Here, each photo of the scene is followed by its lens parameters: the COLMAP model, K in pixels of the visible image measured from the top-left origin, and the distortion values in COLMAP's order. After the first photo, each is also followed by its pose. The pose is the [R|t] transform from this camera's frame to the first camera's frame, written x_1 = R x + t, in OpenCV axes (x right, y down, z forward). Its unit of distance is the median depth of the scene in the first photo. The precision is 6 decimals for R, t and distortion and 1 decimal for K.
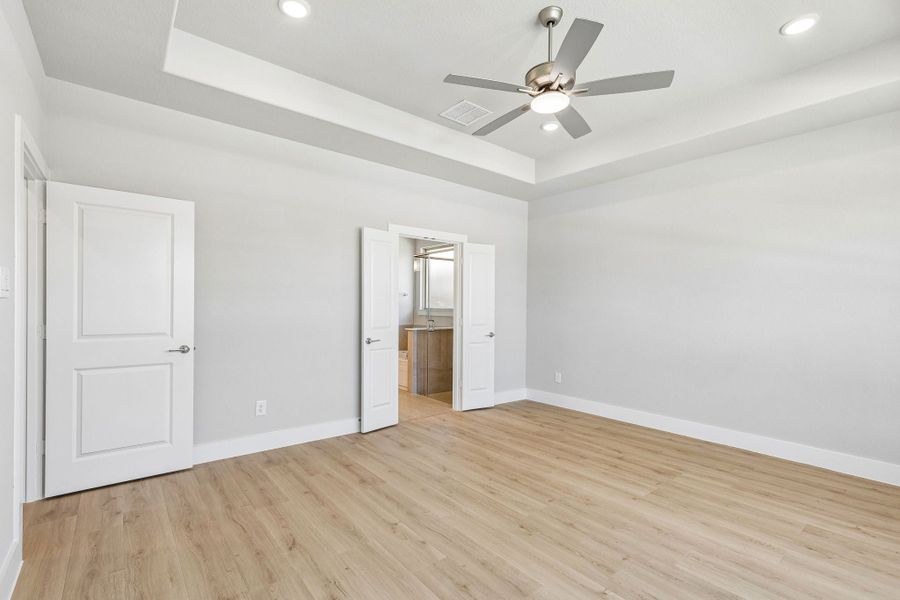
lens RADIAL K [[410.4, 0, 445.2], [0, 410.4, 307.0], [0, 0, 1]] dist [0.007018, -0.001022]
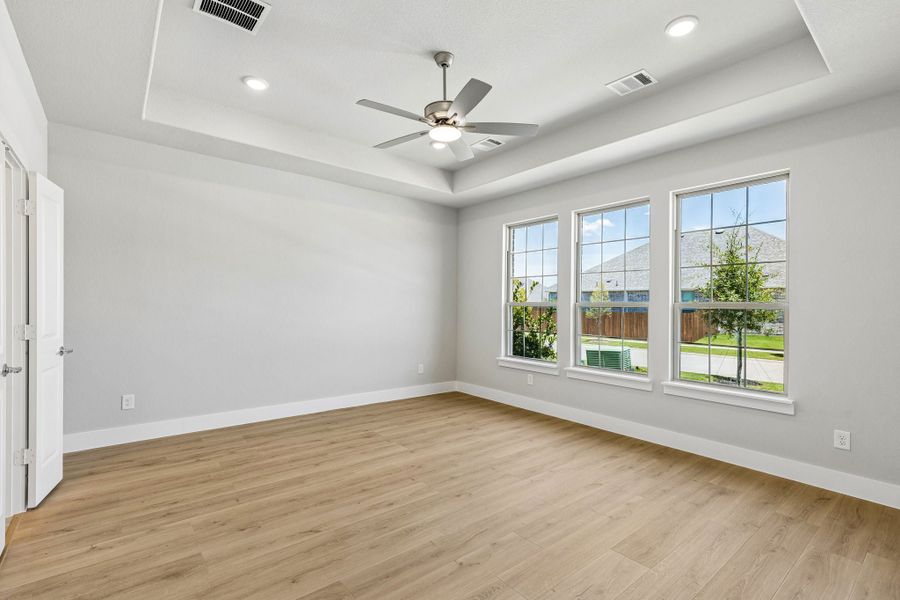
lens RADIAL K [[413.8, 0, 443.9], [0, 413.8, 304.6], [0, 0, 1]] dist [0.018170, -0.010719]
pose [[-0.000284, -0.008008, 0.999968, -0.751026], [-0.012208, 0.999893, 0.008004, -0.010214], [-0.999925, -0.012205, -0.000381, 0.803154]]
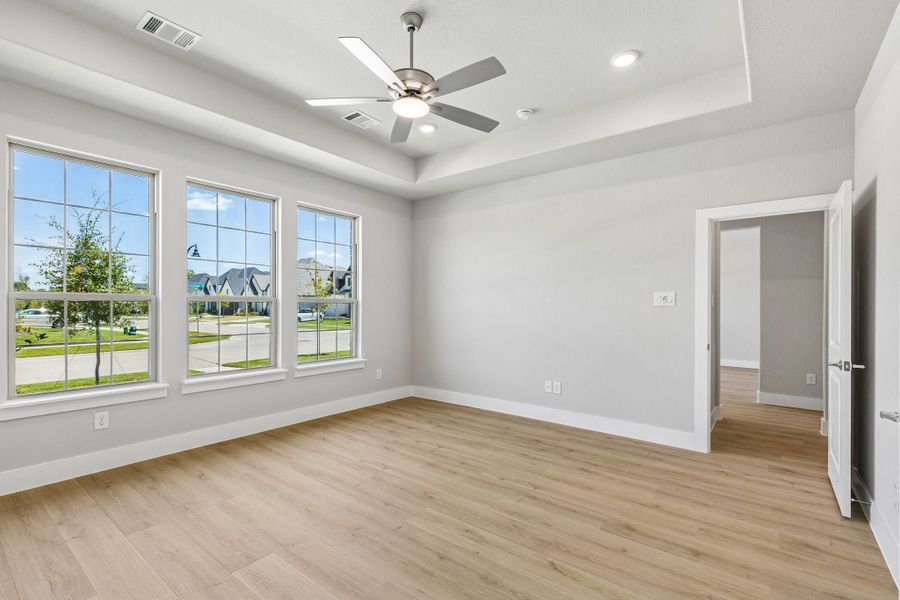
lens RADIAL K [[413.8, 0, 443.9], [0, 413.8, 304.6], [0, 0, 1]] dist [0.018170, -0.010719]
pose [[-0.974086, -0.018668, -0.225407, 0.323791], [-0.018652, 0.999824, -0.002199, 0.001569], [0.225409, 0.002063, -0.974262, 1.632361]]
